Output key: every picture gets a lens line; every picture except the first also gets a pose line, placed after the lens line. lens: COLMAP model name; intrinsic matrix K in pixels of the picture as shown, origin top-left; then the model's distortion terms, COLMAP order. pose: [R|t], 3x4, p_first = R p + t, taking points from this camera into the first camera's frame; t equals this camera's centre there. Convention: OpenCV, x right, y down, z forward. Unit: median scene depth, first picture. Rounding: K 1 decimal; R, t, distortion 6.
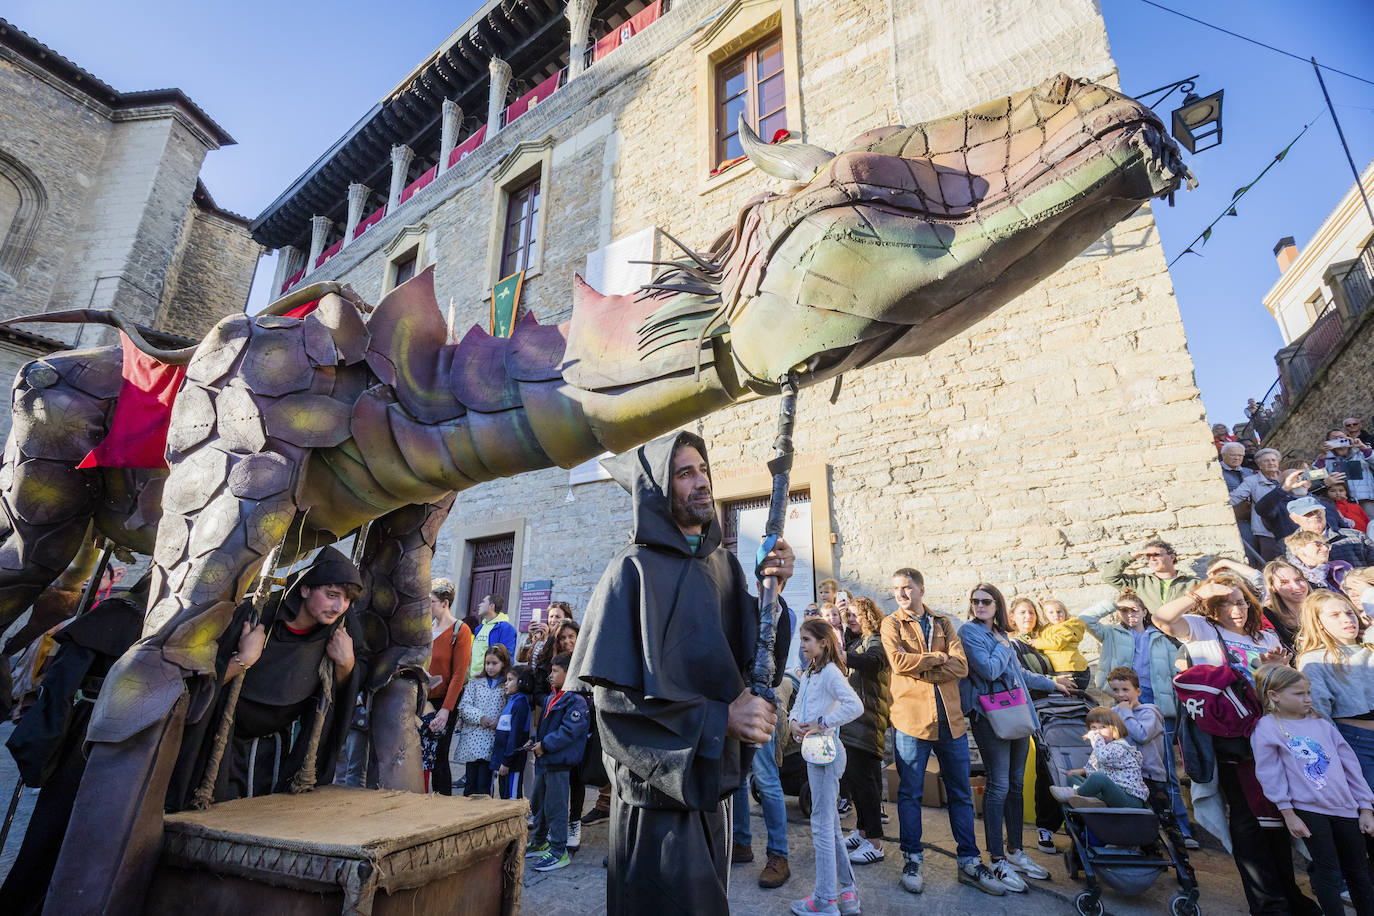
lens RADIAL K [[613.6, 0, 691.6], [0, 613.6, 455.9], [0, 0, 1]] dist [0.003528, -0.000149]
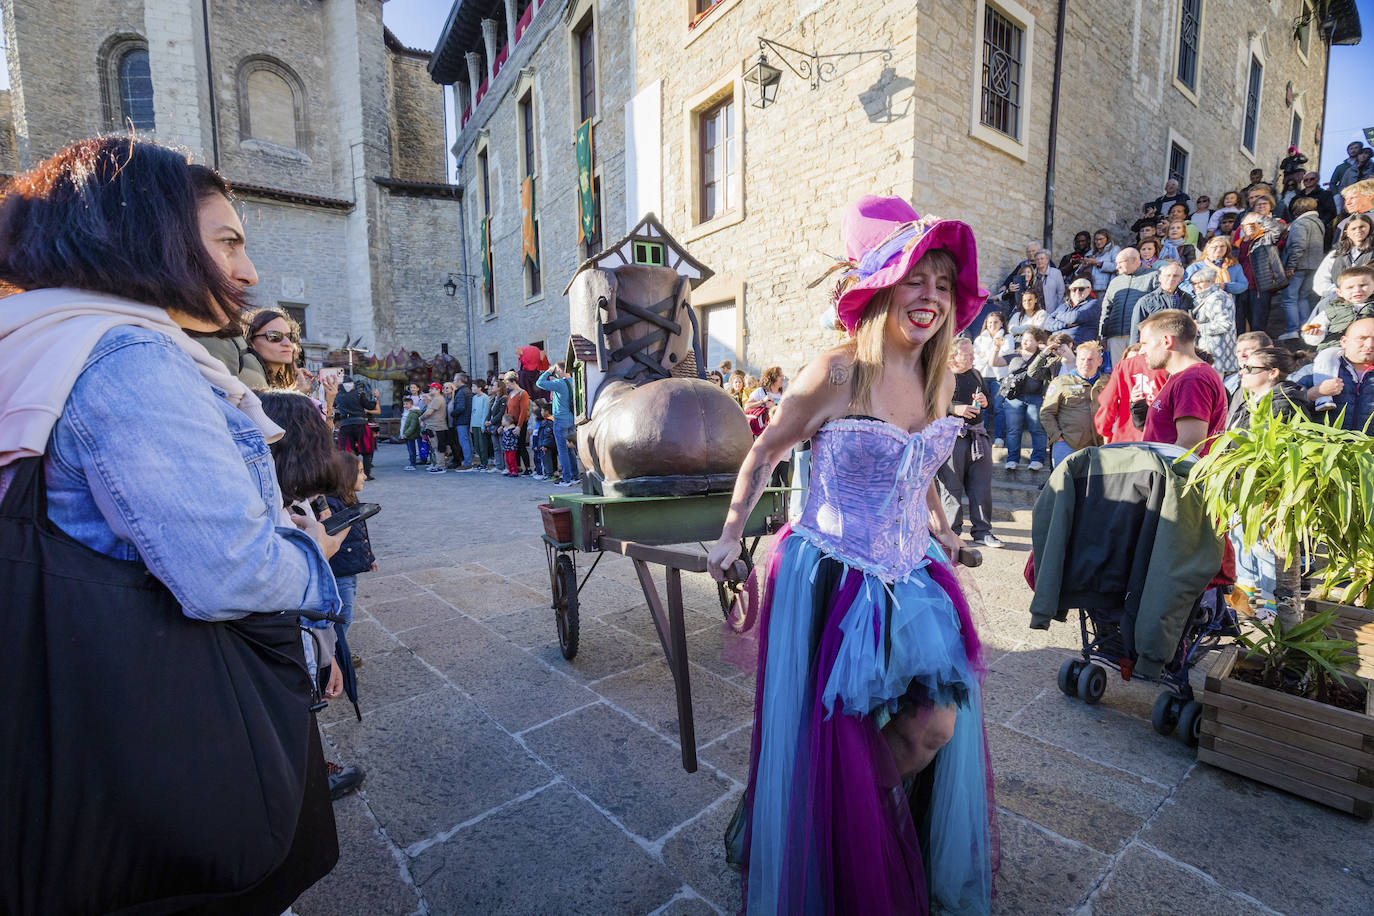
lens RADIAL K [[613.3, 0, 687.0], [0, 613.3, 458.0], [0, 0, 1]] dist [0.003184, -0.000840]
pose [[0.932965, 0.025385, -0.359072, 0.327206], [0.120010, 0.918507, 0.376753, -0.088754], [0.339374, -0.394590, 0.853888, -0.259343]]
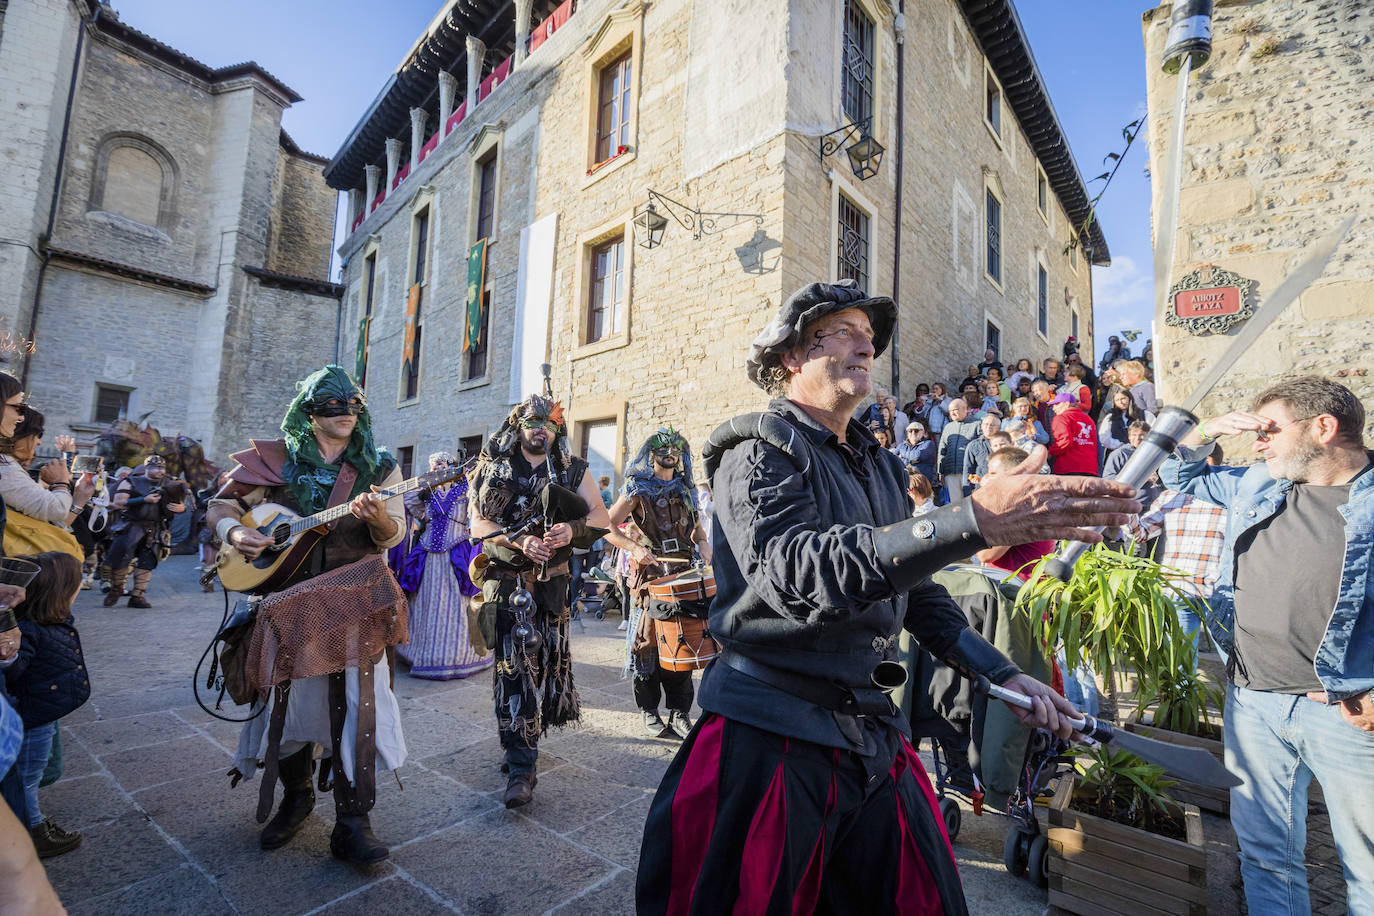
lens RADIAL K [[613.6, 0, 691.6], [0, 613.6, 455.9], [0, 0, 1]] dist [0.003528, -0.000149]
pose [[0.984998, 0.017399, -0.171687, 0.331745], [0.018010, 0.979106, 0.202552, -0.083303], [0.171624, -0.202605, 0.964104, -0.250545]]
